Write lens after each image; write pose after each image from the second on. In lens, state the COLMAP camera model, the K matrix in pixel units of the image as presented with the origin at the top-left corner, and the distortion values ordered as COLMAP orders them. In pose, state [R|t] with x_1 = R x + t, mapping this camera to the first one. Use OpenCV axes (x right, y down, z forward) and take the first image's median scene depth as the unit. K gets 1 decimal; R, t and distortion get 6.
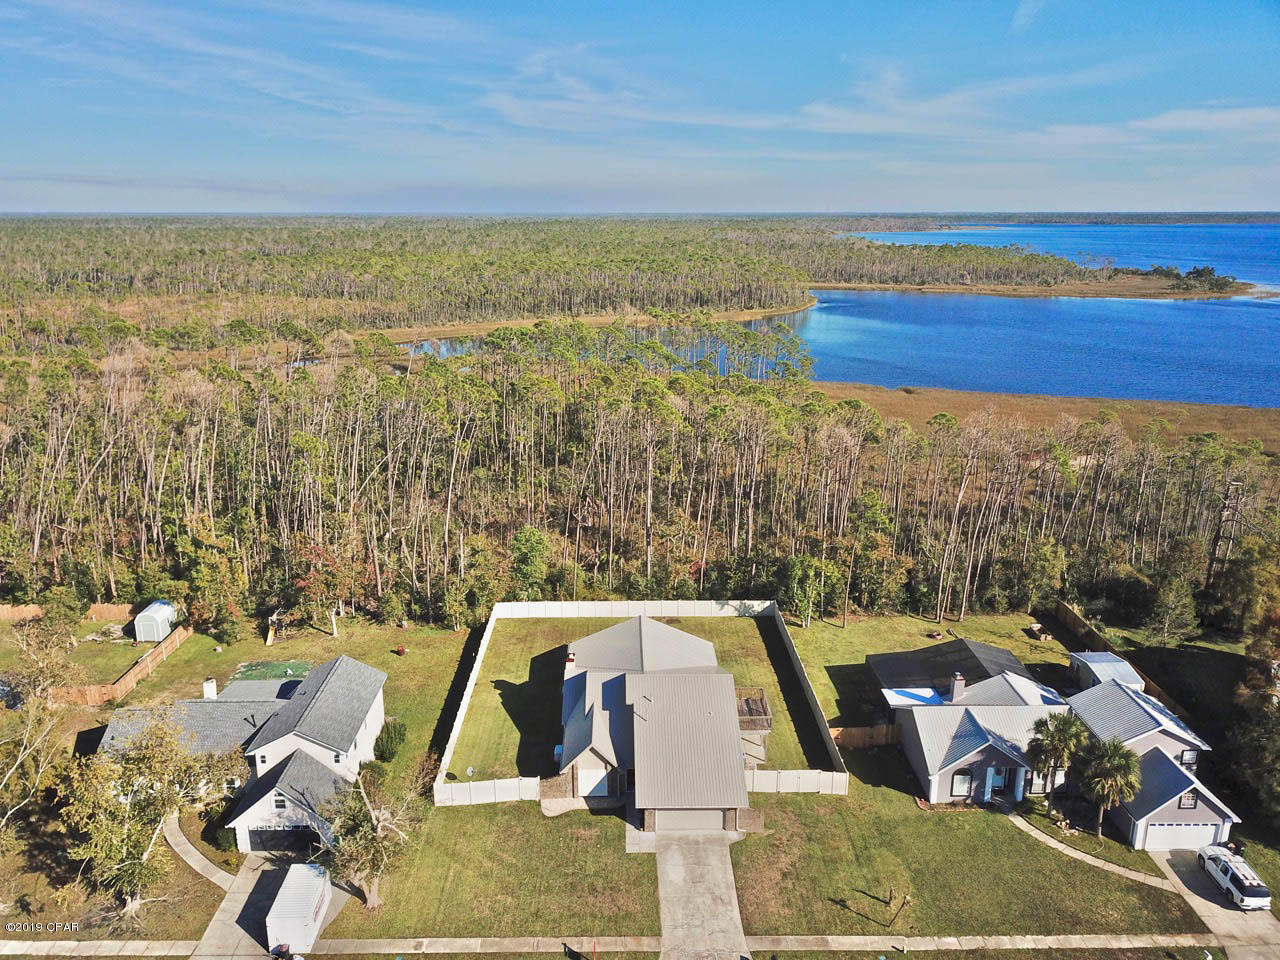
lens RADIAL K [[983.7, 0, 635.9], [0, 983.7, 482.2], [0, 0, 1]] dist [0.004005, -0.003759]
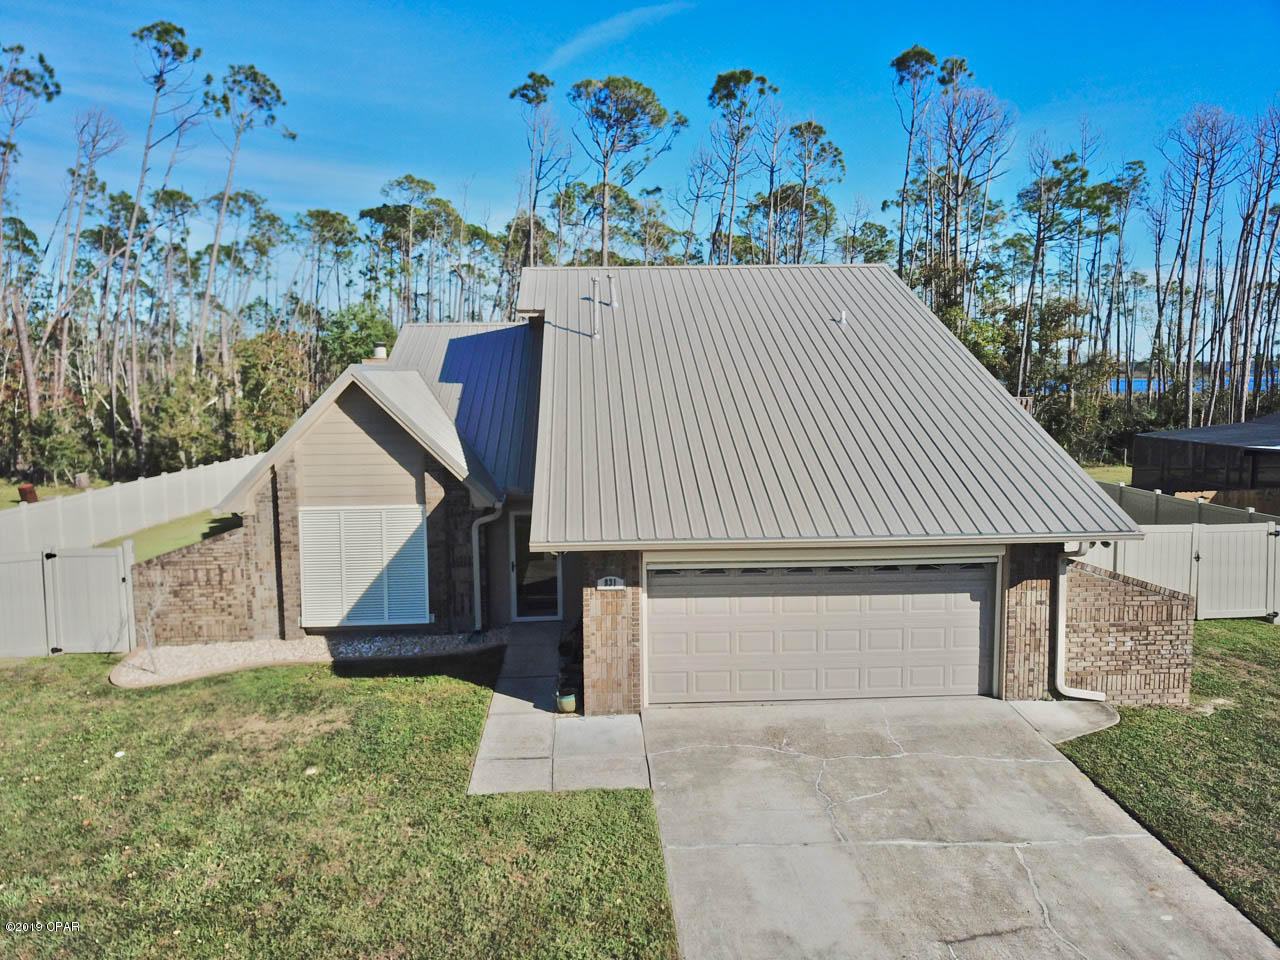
lens RADIAL K [[983.7, 0, 635.9], [0, 983.7, 482.2], [0, 0, 1]] dist [0.004005, -0.003759]
pose [[0.999130, -0.017374, 0.037909, 0.012017], [0.023249, 0.986762, -0.160501, 0.330844], [-0.034618, 0.161243, 0.986307, 0.778816]]
